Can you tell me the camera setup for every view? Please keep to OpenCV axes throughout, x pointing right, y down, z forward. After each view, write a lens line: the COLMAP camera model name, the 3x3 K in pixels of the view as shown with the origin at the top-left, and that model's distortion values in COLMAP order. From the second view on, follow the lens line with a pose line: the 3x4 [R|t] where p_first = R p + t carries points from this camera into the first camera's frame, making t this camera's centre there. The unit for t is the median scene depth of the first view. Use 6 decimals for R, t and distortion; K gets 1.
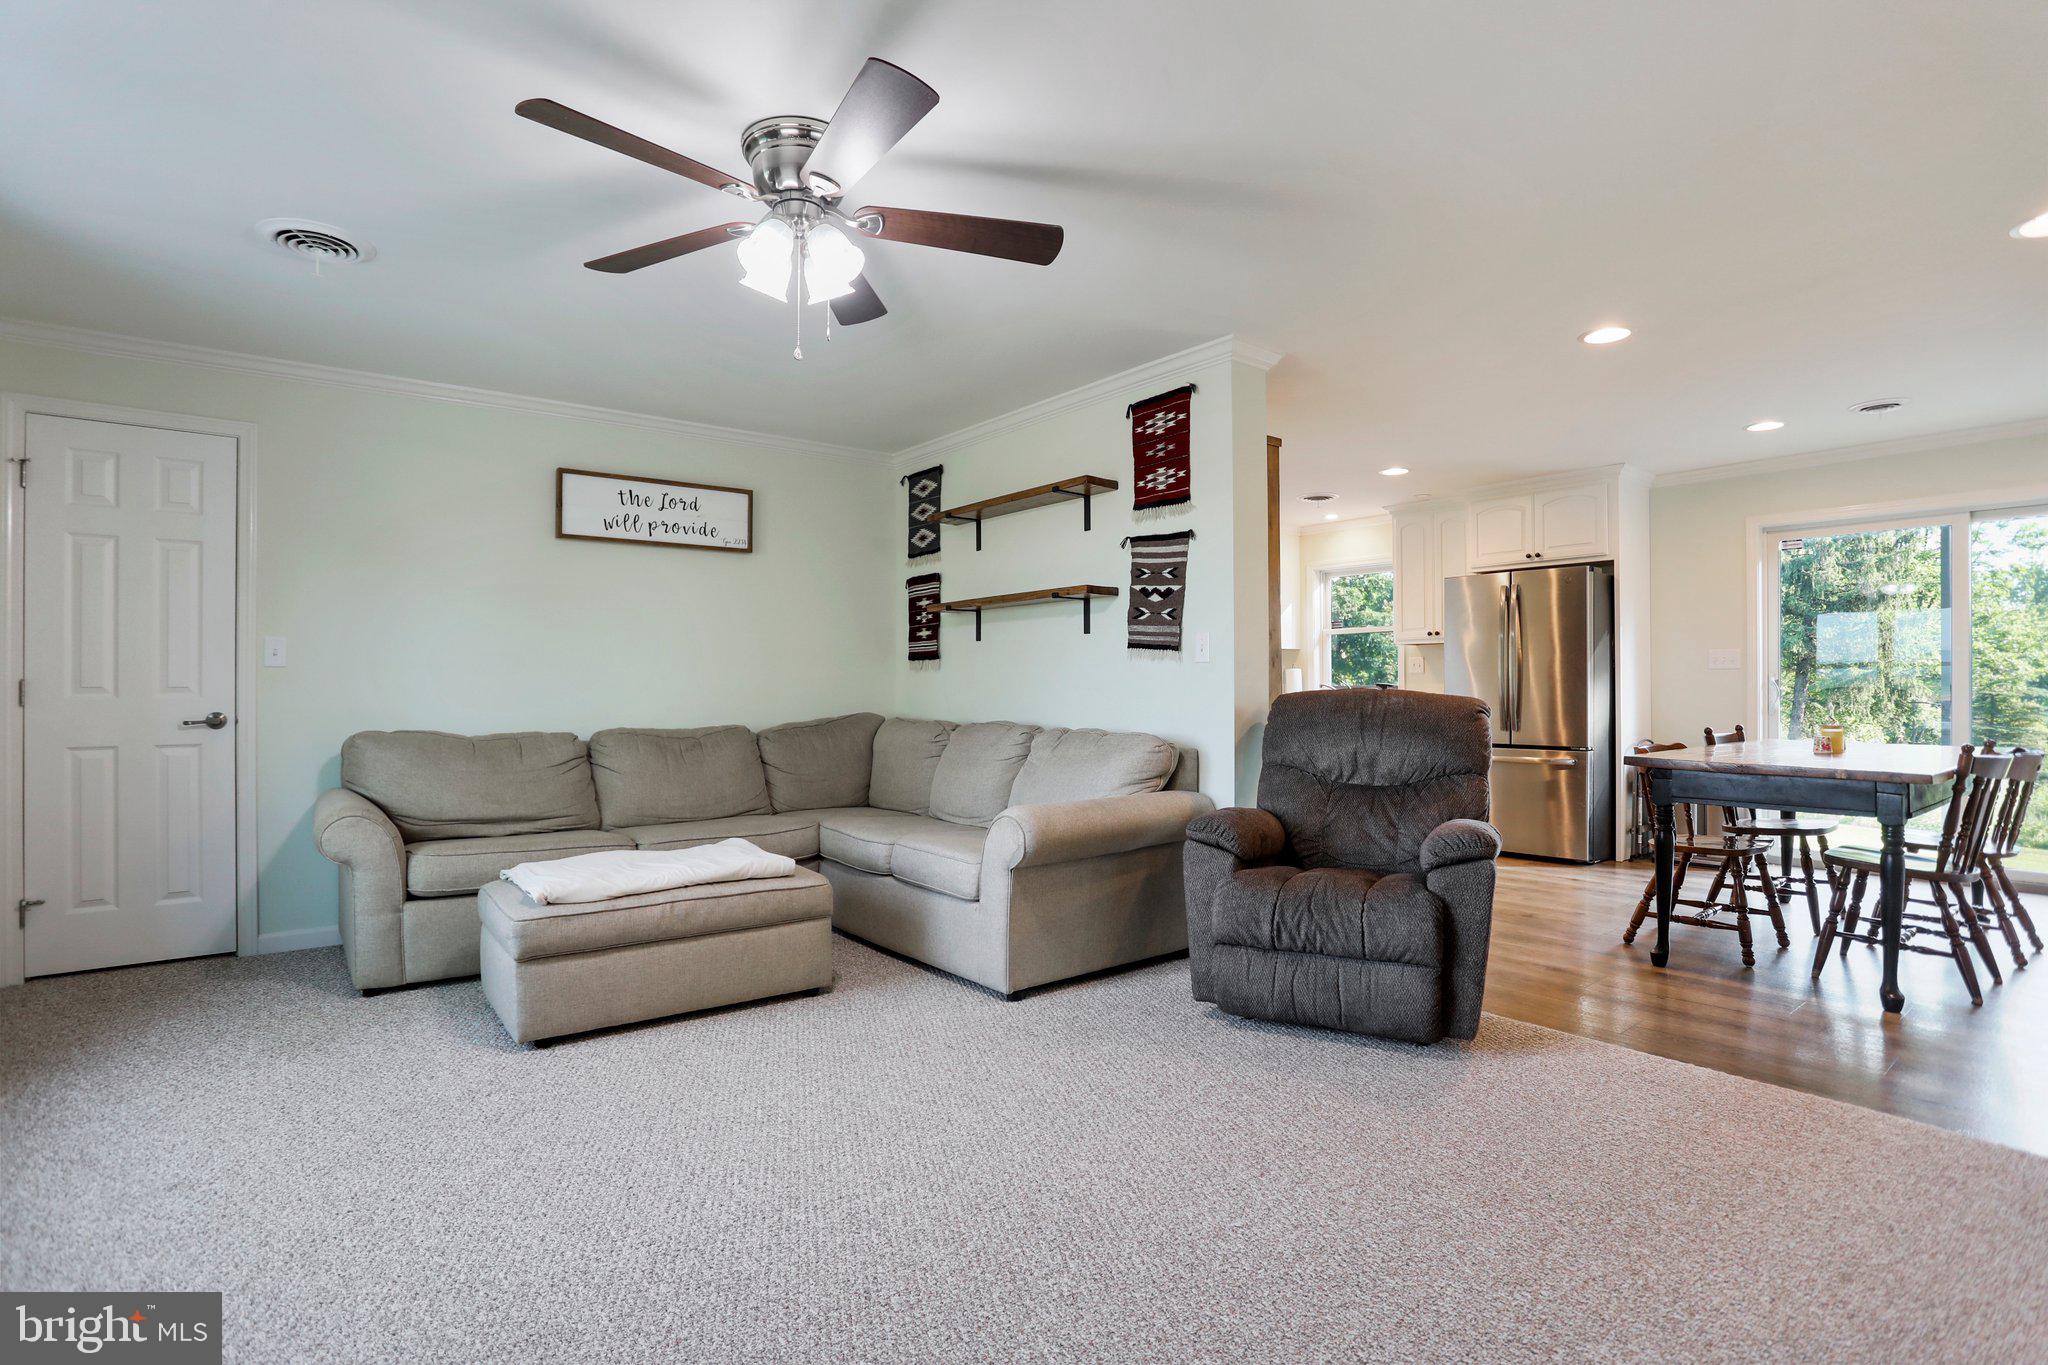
lens RADIAL K [[1004.2, 0, 1030.9], [0, 1004.2, 686.3], [0, 0, 1]] dist [-0.068826, 0.036684]
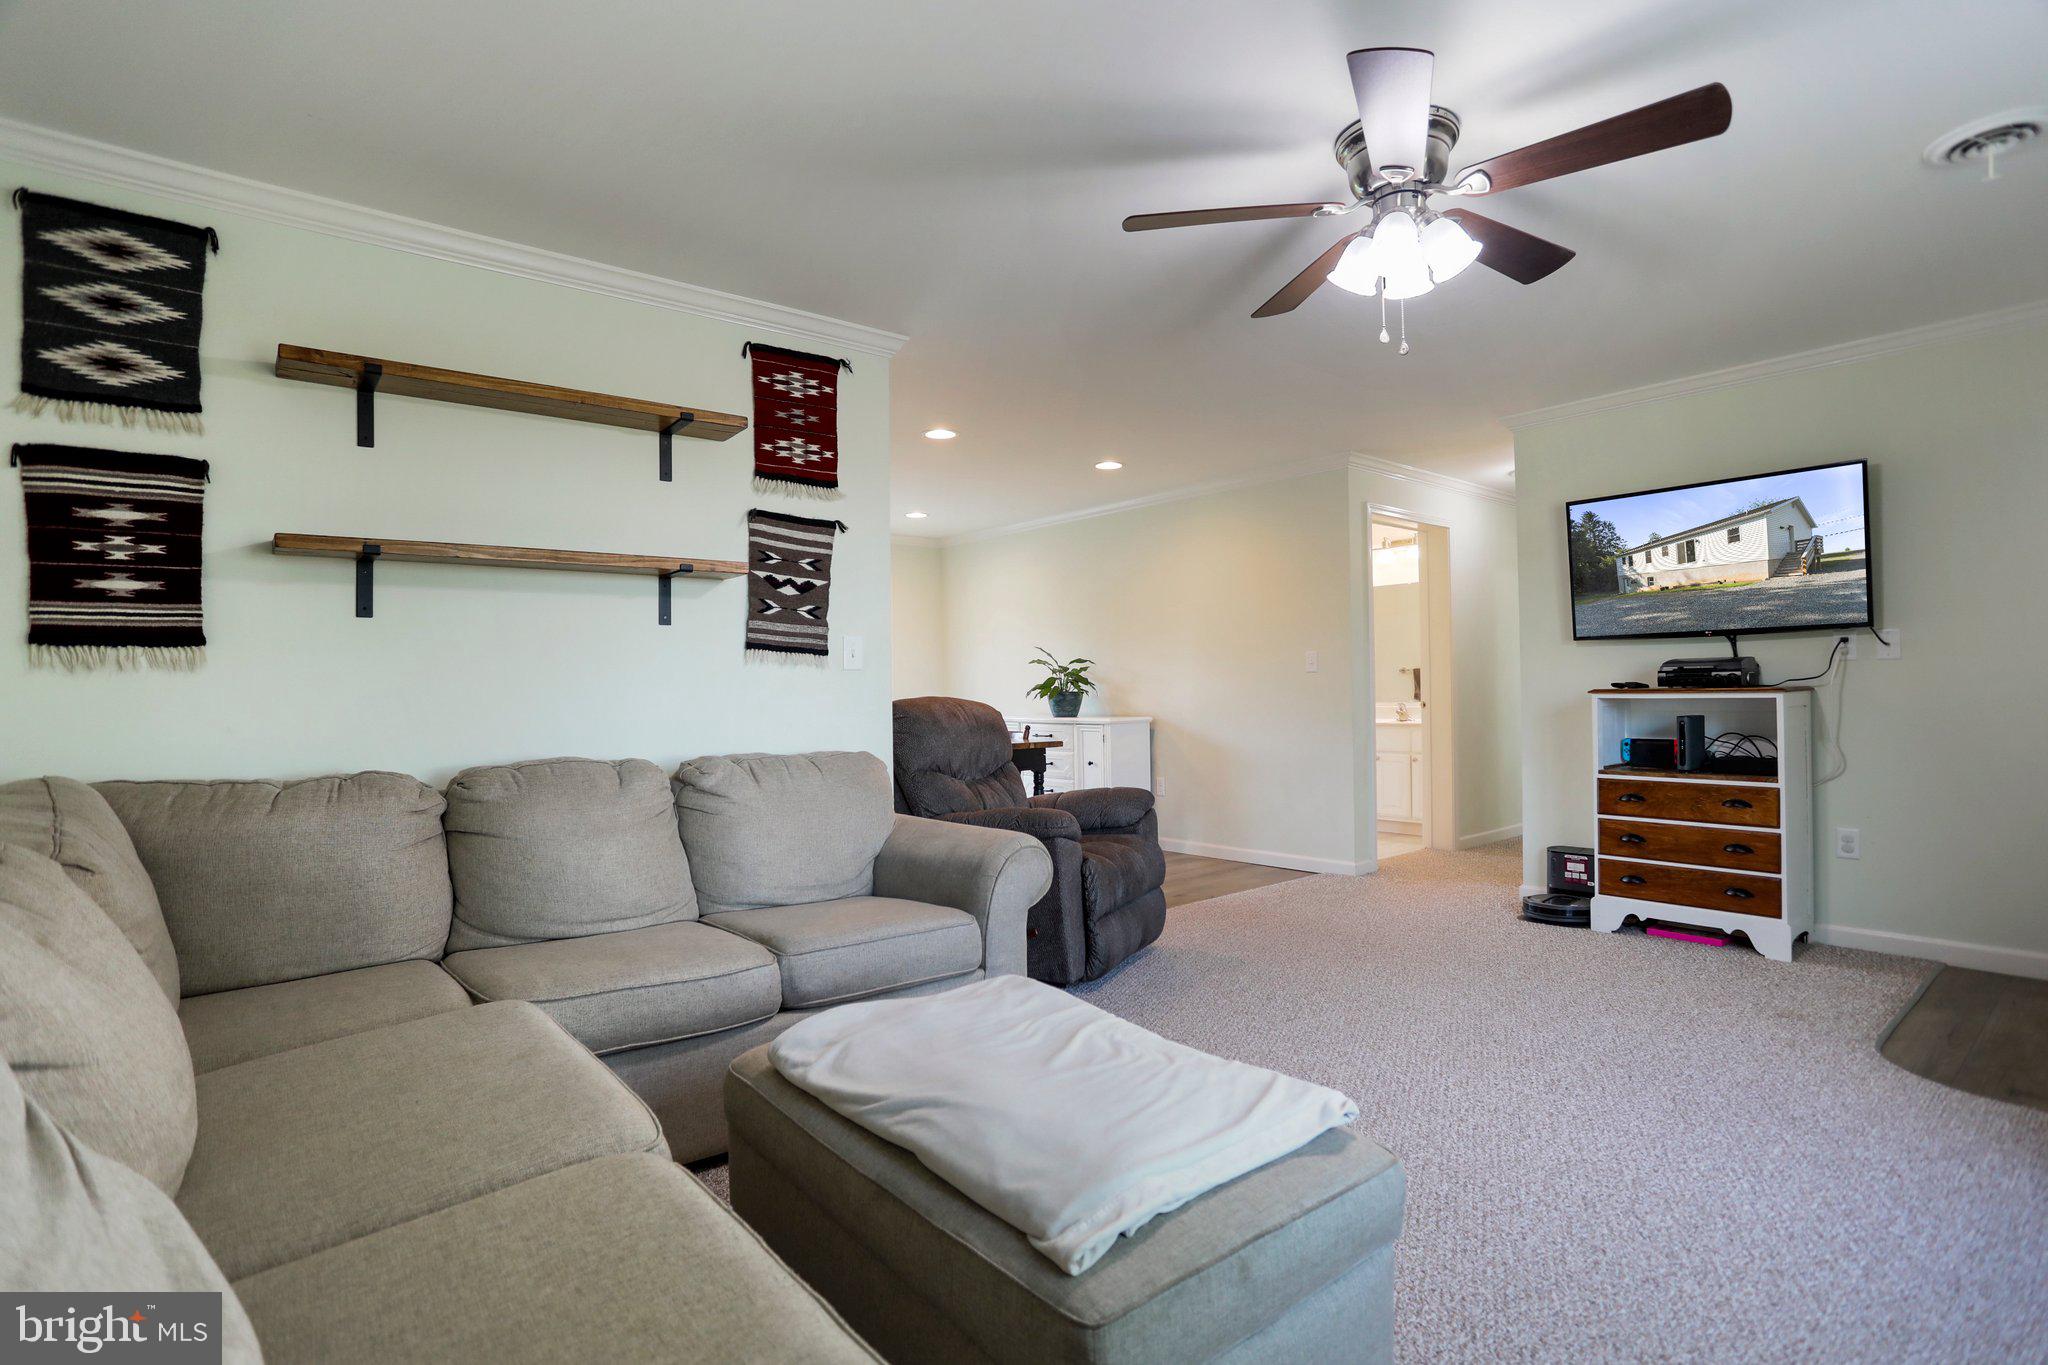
lens RADIAL K [[1004.2, 0, 1030.9], [0, 1004.2, 686.3], [0, 0, 1]] dist [-0.068826, 0.036684]
pose [[-0.014367, 0.003415, 0.999891, -0.699326], [0.012260, 0.999920, -0.003239, -0.003507], [-0.999822, 0.012212, -0.014407, 0.801912]]
